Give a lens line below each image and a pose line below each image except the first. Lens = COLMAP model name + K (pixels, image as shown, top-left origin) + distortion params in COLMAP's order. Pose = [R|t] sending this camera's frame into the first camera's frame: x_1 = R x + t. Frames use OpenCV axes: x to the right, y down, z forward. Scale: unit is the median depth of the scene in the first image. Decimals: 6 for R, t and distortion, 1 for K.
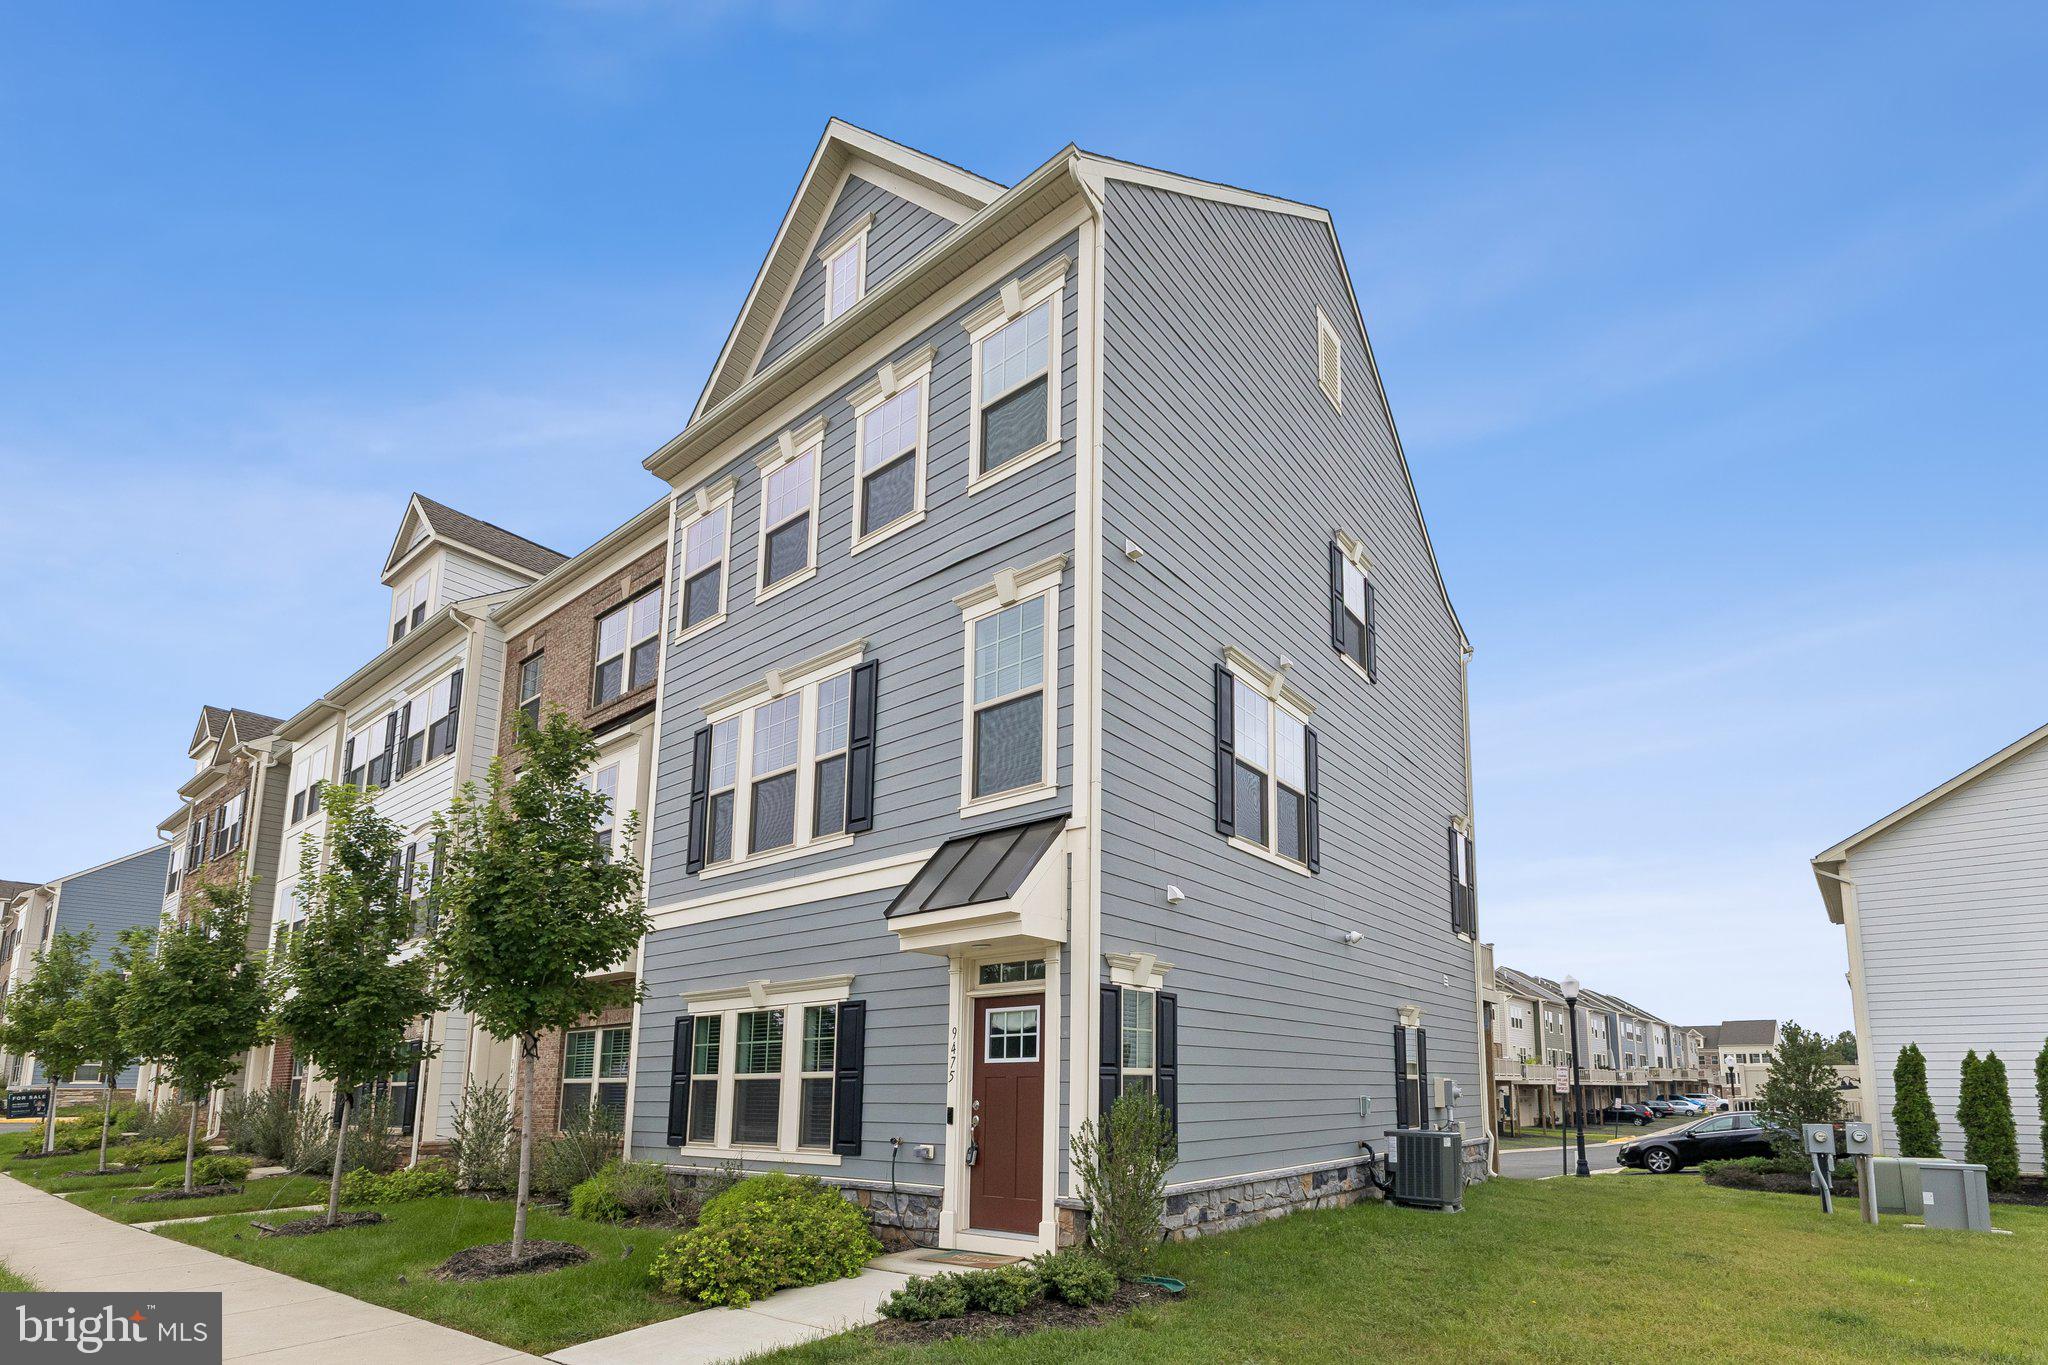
lens RADIAL K [[965.8, 0, 1010.9], [0, 965.8, 894.3], [0, 0, 1]] dist [0.010112, 0.000554]
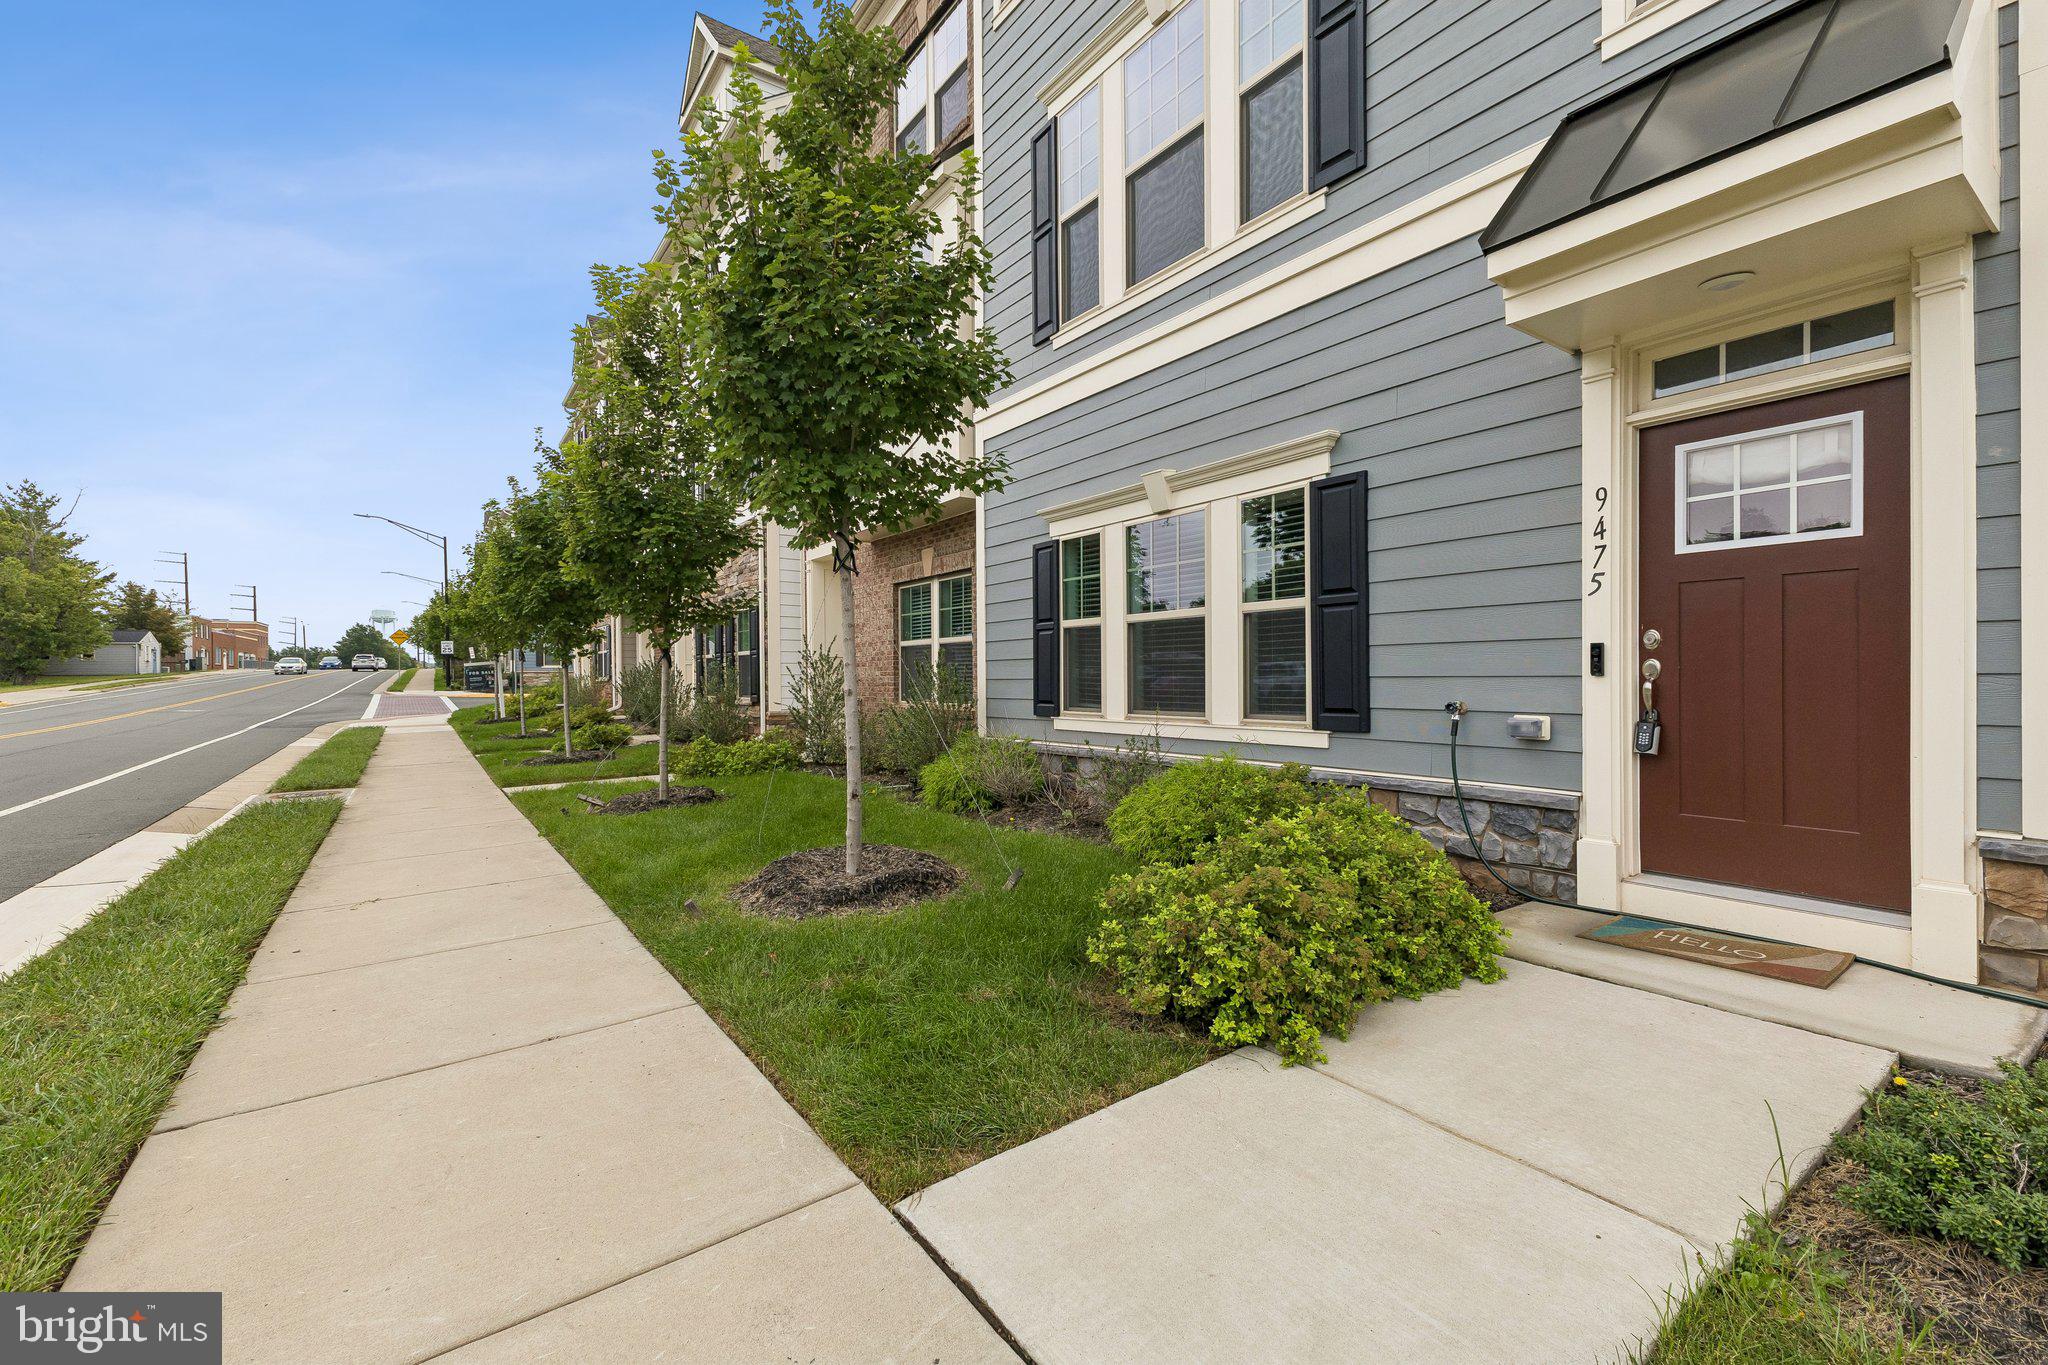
lens RADIAL K [[883.7, 0, 1025.1], [0, 883.7, 666.5], [0, 0, 1]] dist [0.008270, -0.000963]
pose [[0.958377, -0.004844, -0.285464, -0.181836], [0.057160, 0.982868, 0.175223, 0.111373], [0.279725, -0.184247, 0.942235, 0.395592]]
